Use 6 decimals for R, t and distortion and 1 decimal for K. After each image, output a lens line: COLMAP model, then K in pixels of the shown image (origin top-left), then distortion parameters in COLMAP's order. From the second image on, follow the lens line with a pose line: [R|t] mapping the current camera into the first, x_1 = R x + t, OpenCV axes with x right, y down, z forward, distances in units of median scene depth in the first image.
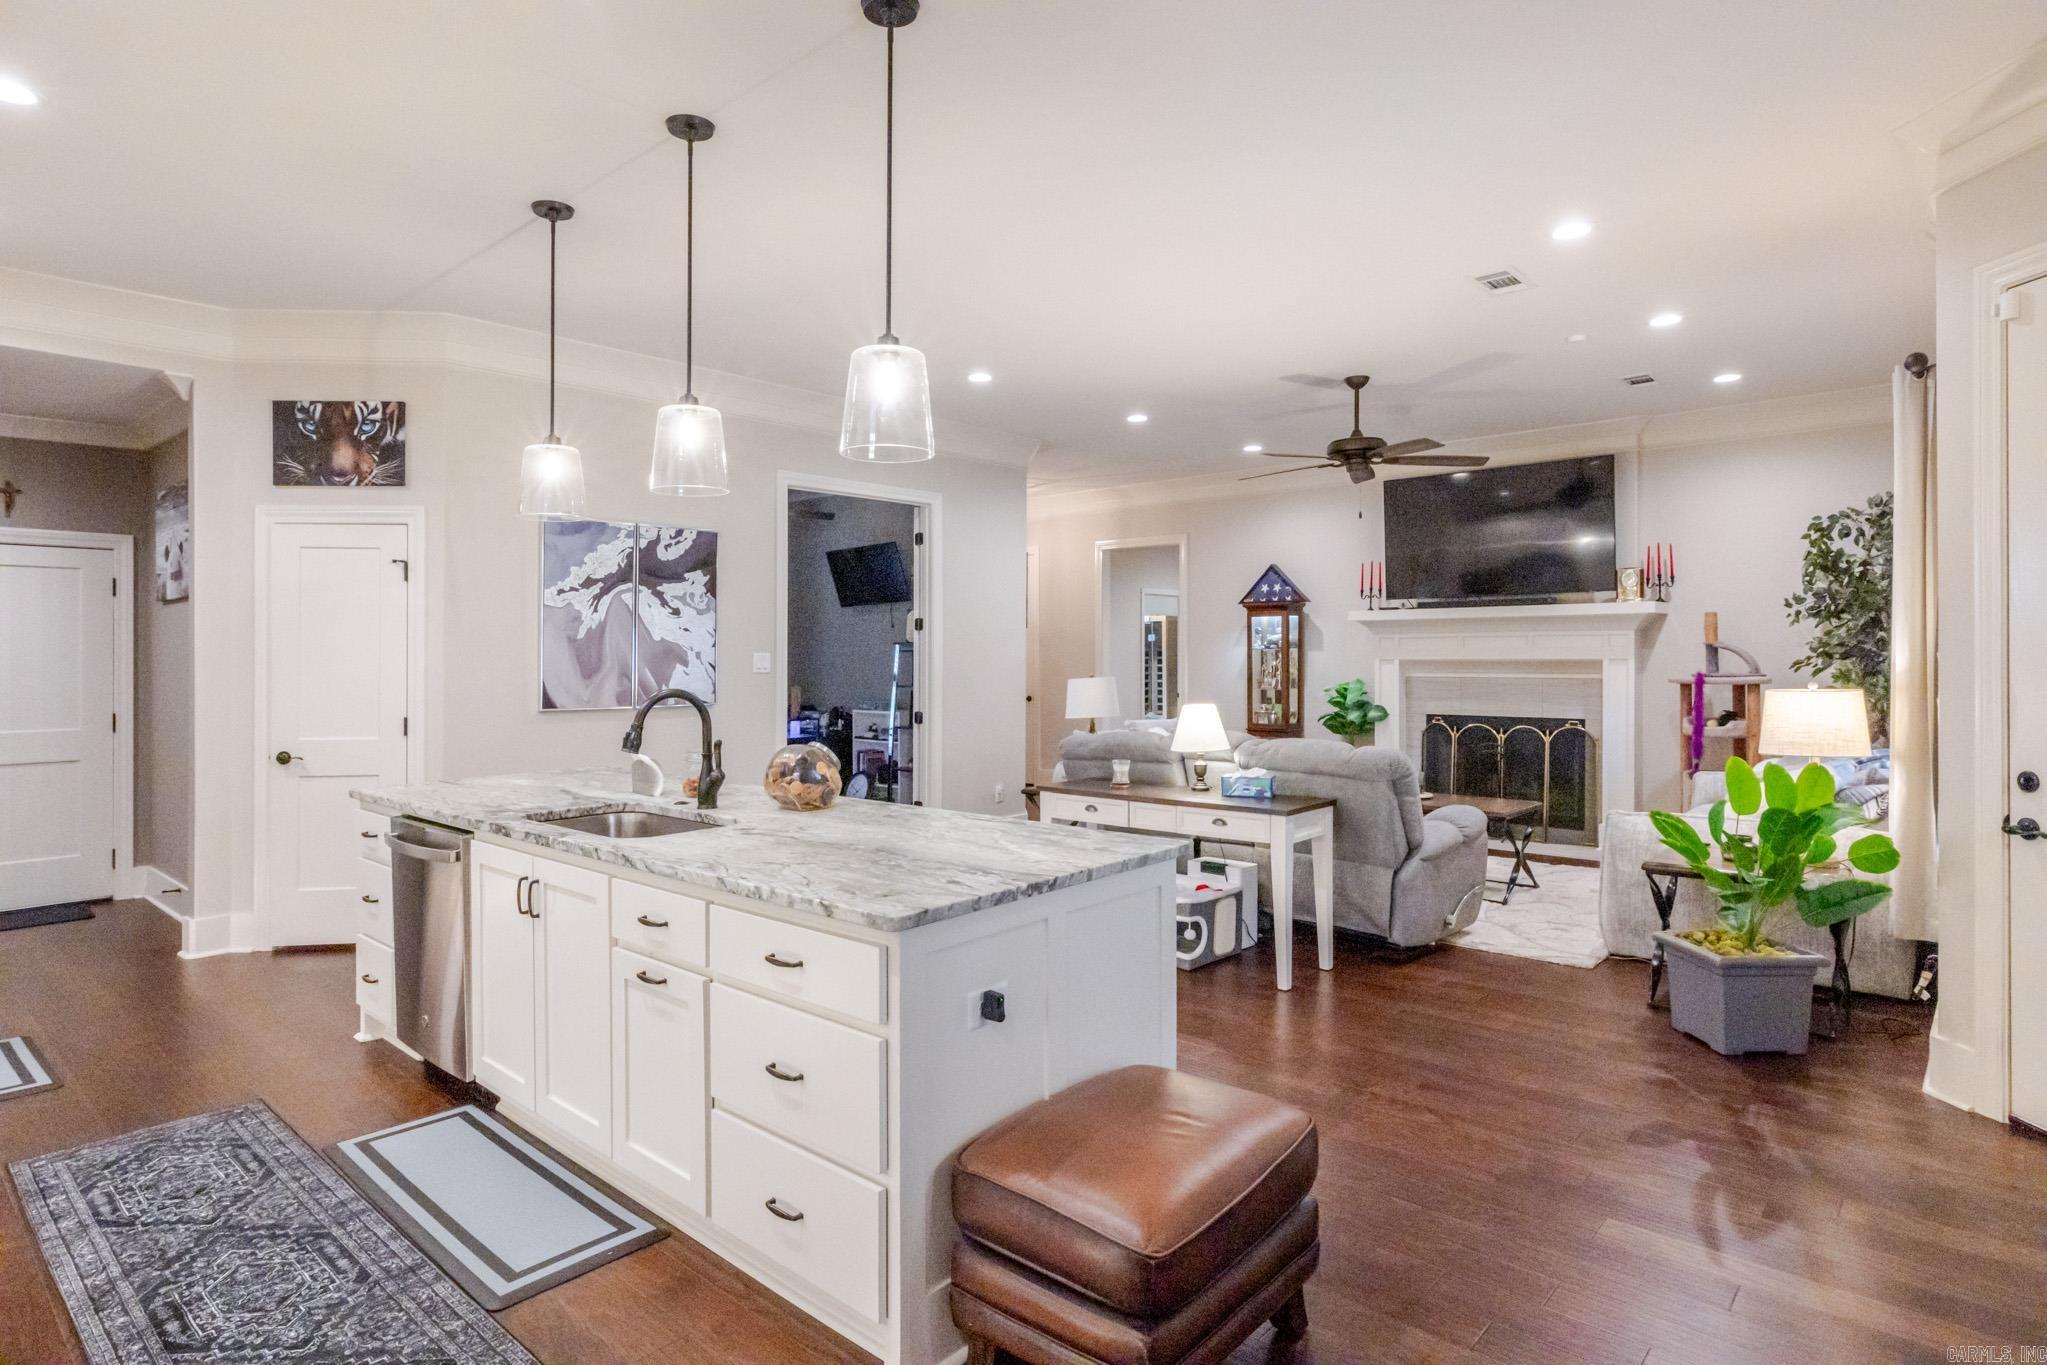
lens RADIAL K [[1103.5, 0, 1020.3], [0, 1103.5, 665.7], [0, 0, 1]] dist [0.003572, 0.000474]
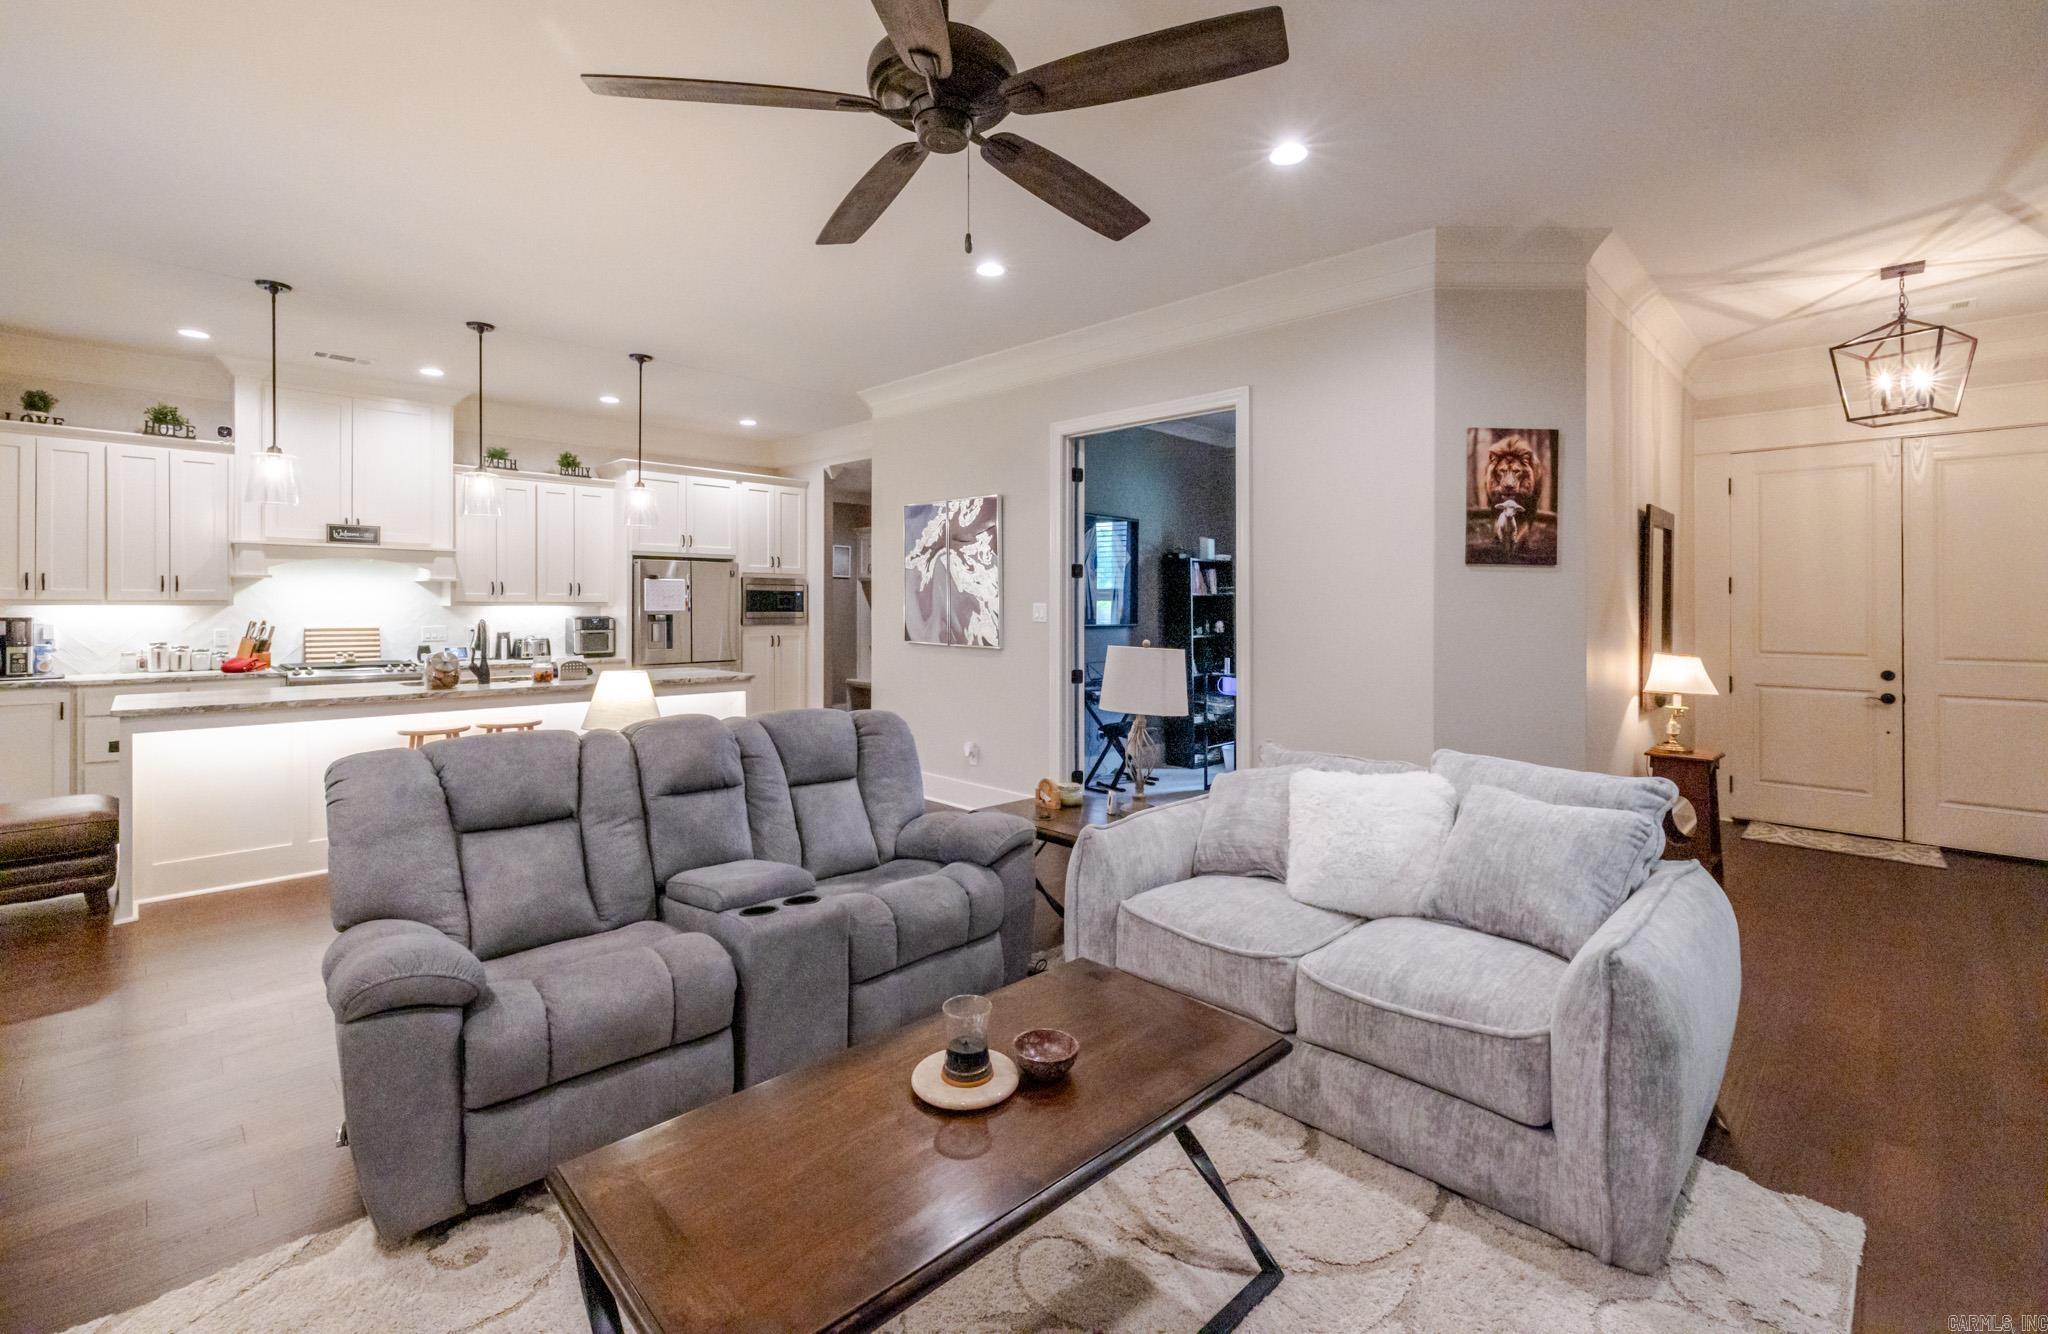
lens RADIAL K [[882.3, 0, 1013.5], [0, 882.3, 603.3], [0, 0, 1]] dist [0.004392, -0.000057]
pose [[-0.053518, 0.007348, -0.998540, 0.622327], [-0.014014, 0.999869, 0.008108, -0.018464], [0.998469, 0.014428, -0.053408, 1.058261]]
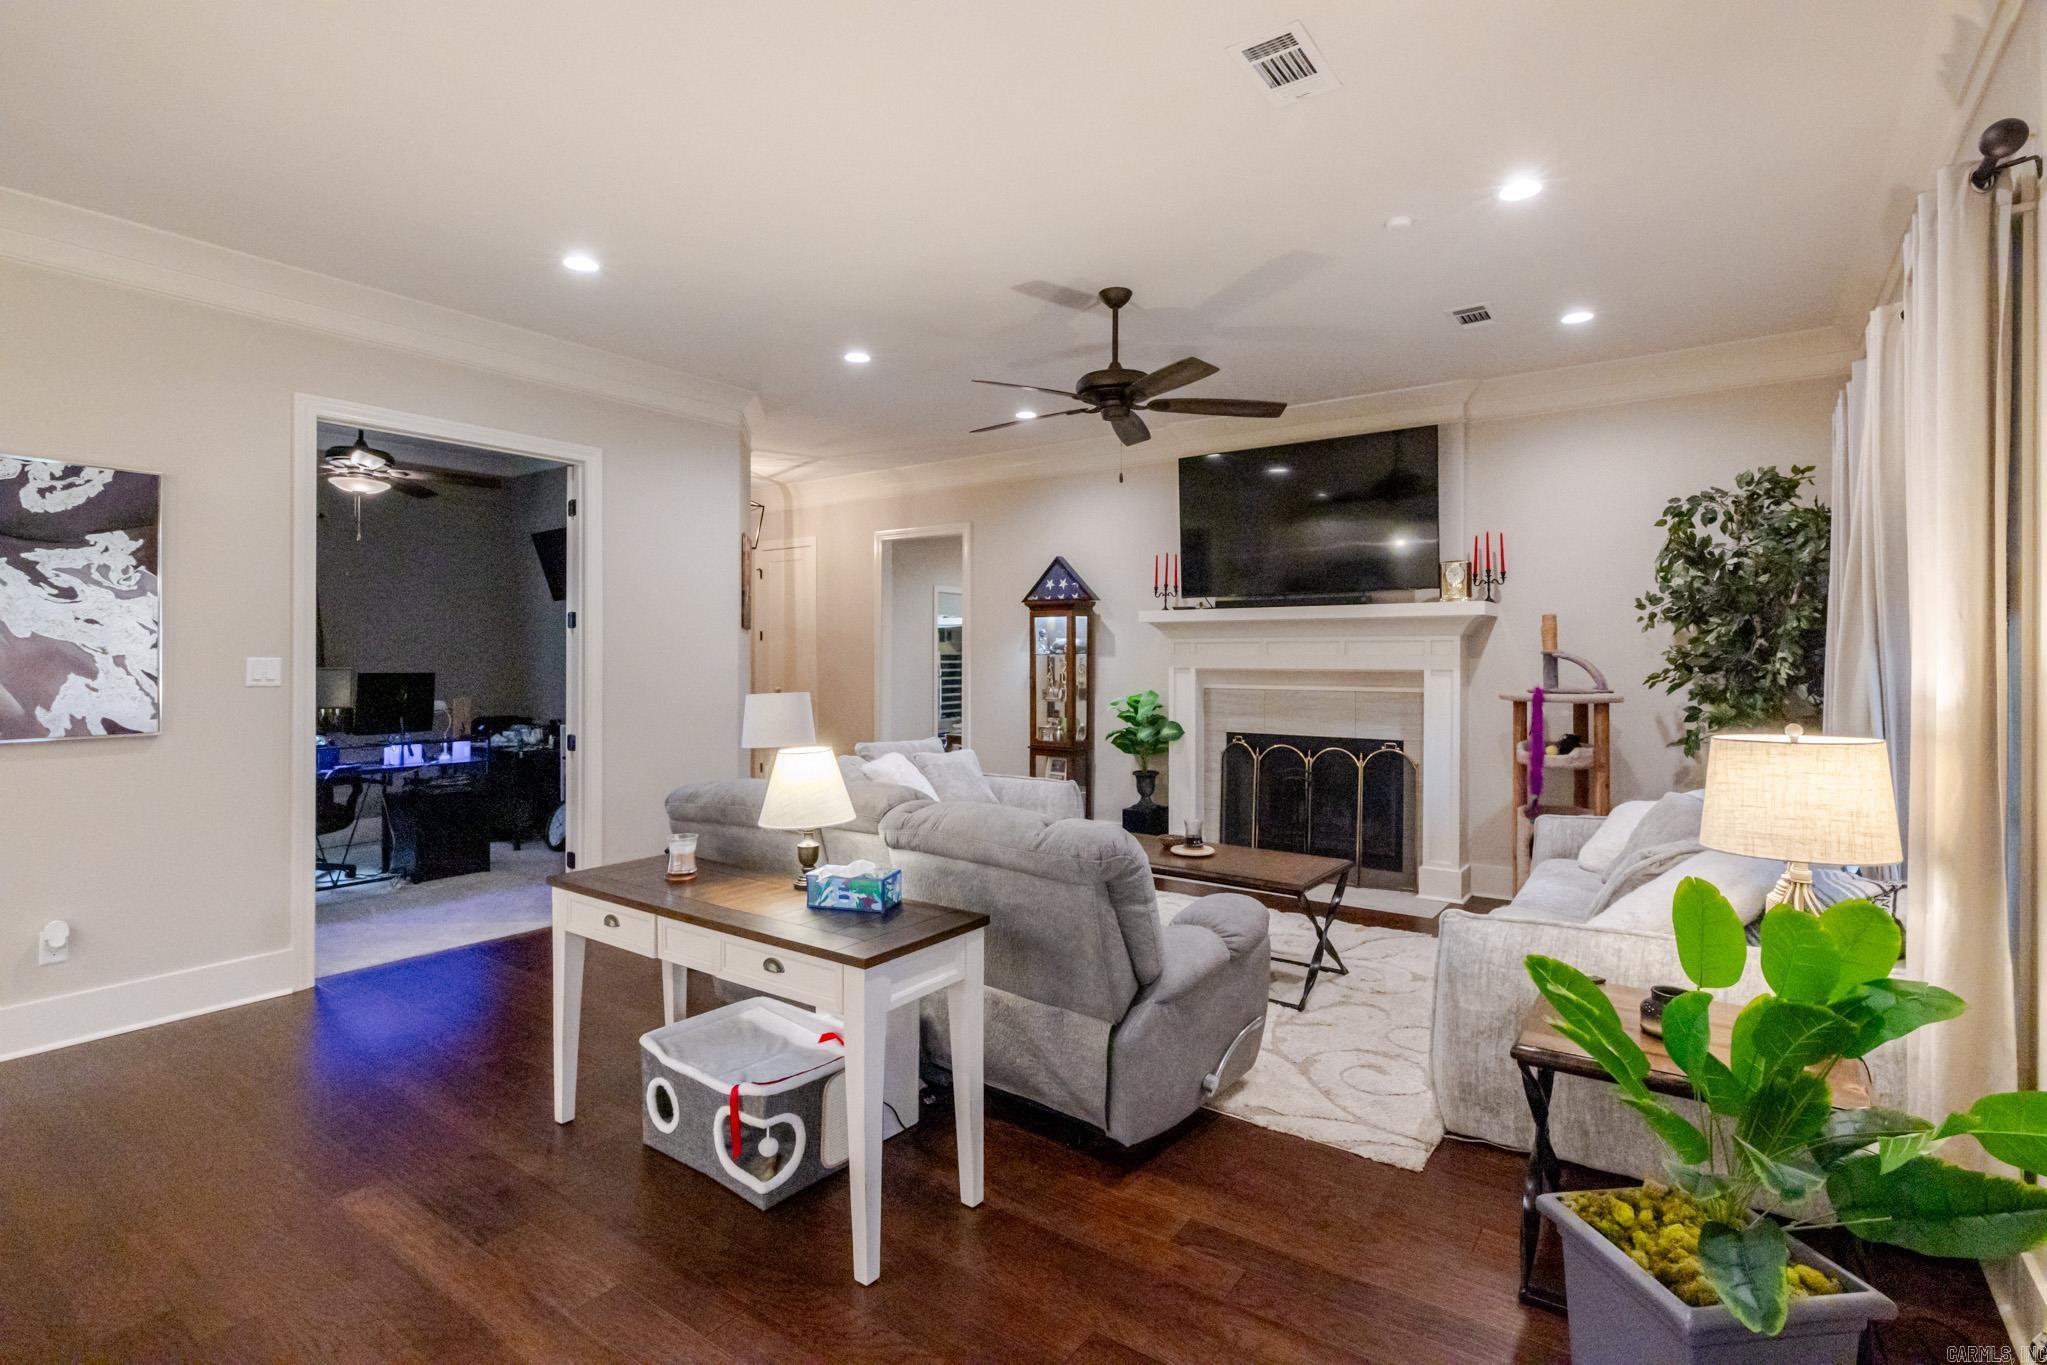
lens RADIAL K [[982.8, 0, 1024.5], [0, 982.8, 662.1], [0, 0, 1]] dist [0.003230, 0.000657]
pose [[0.993827, 0.005612, 0.110798, 0.173473], [-0.005167, 0.999977, -0.004309, -0.008723], [-0.110820, 0.003710, 0.993834, 0.353205]]
